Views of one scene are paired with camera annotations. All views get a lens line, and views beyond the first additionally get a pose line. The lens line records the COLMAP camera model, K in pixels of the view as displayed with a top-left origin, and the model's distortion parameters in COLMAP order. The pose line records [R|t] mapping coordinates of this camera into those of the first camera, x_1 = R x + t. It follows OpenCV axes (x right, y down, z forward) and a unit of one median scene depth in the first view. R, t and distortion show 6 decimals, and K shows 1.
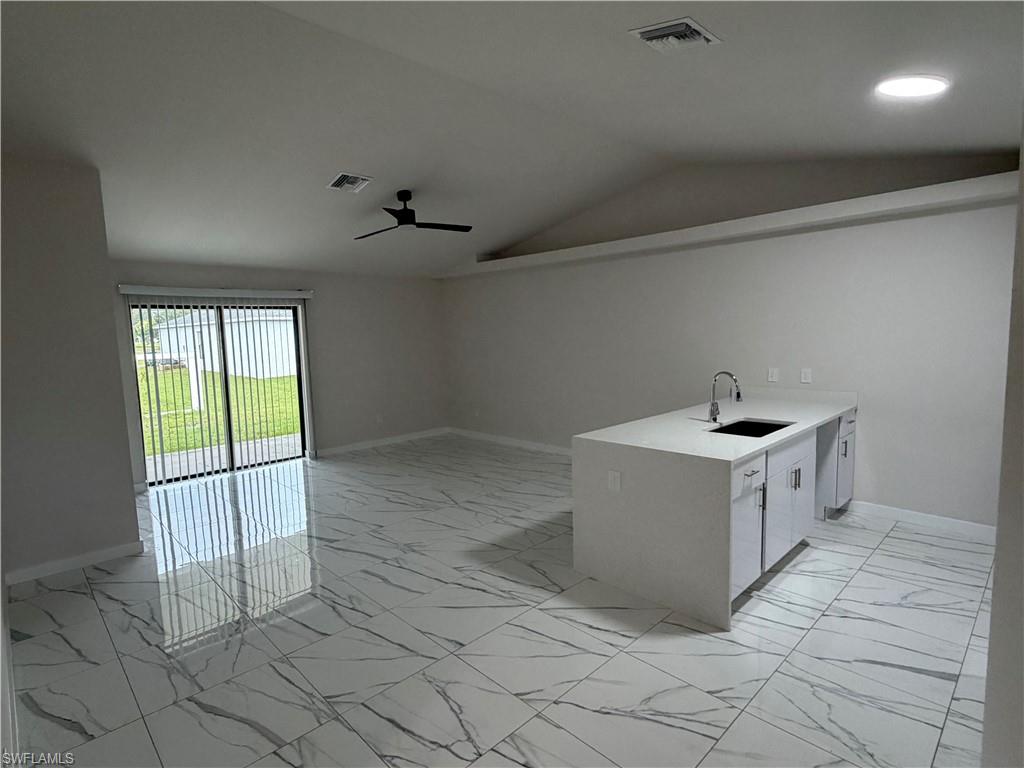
lens RADIAL K [[537.5, 0, 512.8], [0, 537.5, 386.6], [0, 0, 1]] dist [0.013800, 0.000010]
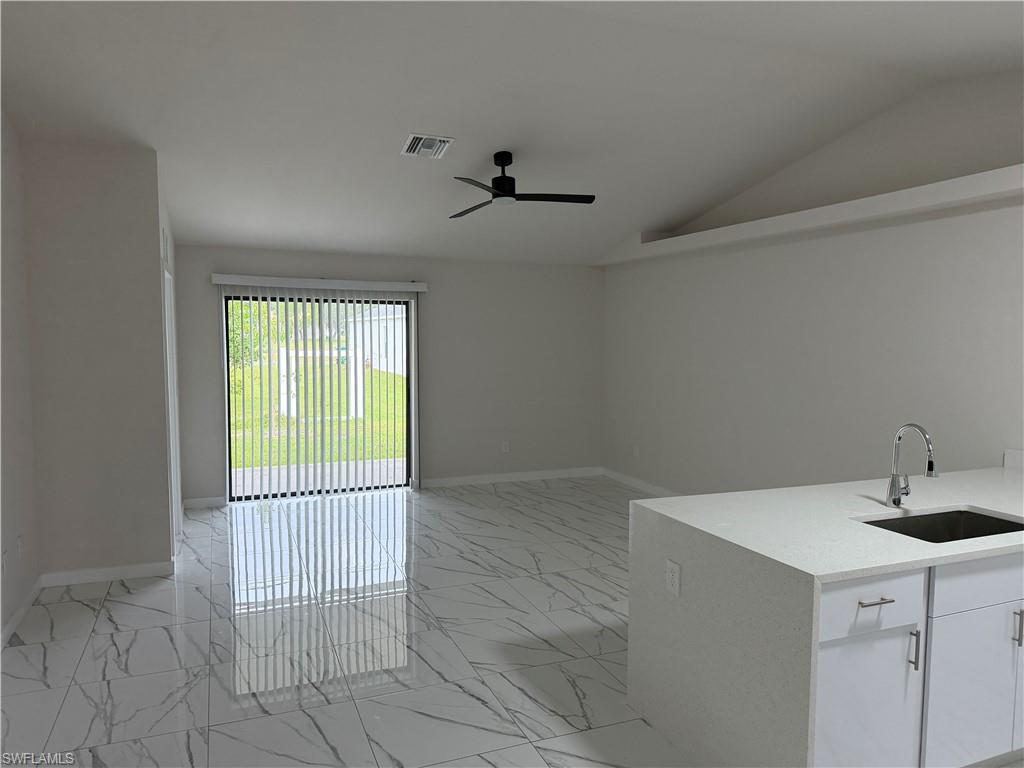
lens RADIAL K [[716.0, 0, 511.1], [0, 716.0, 391.1], [0, 0, 1]] dist [0.101871, -0.147888]
pose [[0.929075, 0.063060, -0.364477, 0.190328], [-0.071324, 0.997410, -0.009241, -0.017674], [0.362950, 0.034582, 0.931167, 0.061585]]
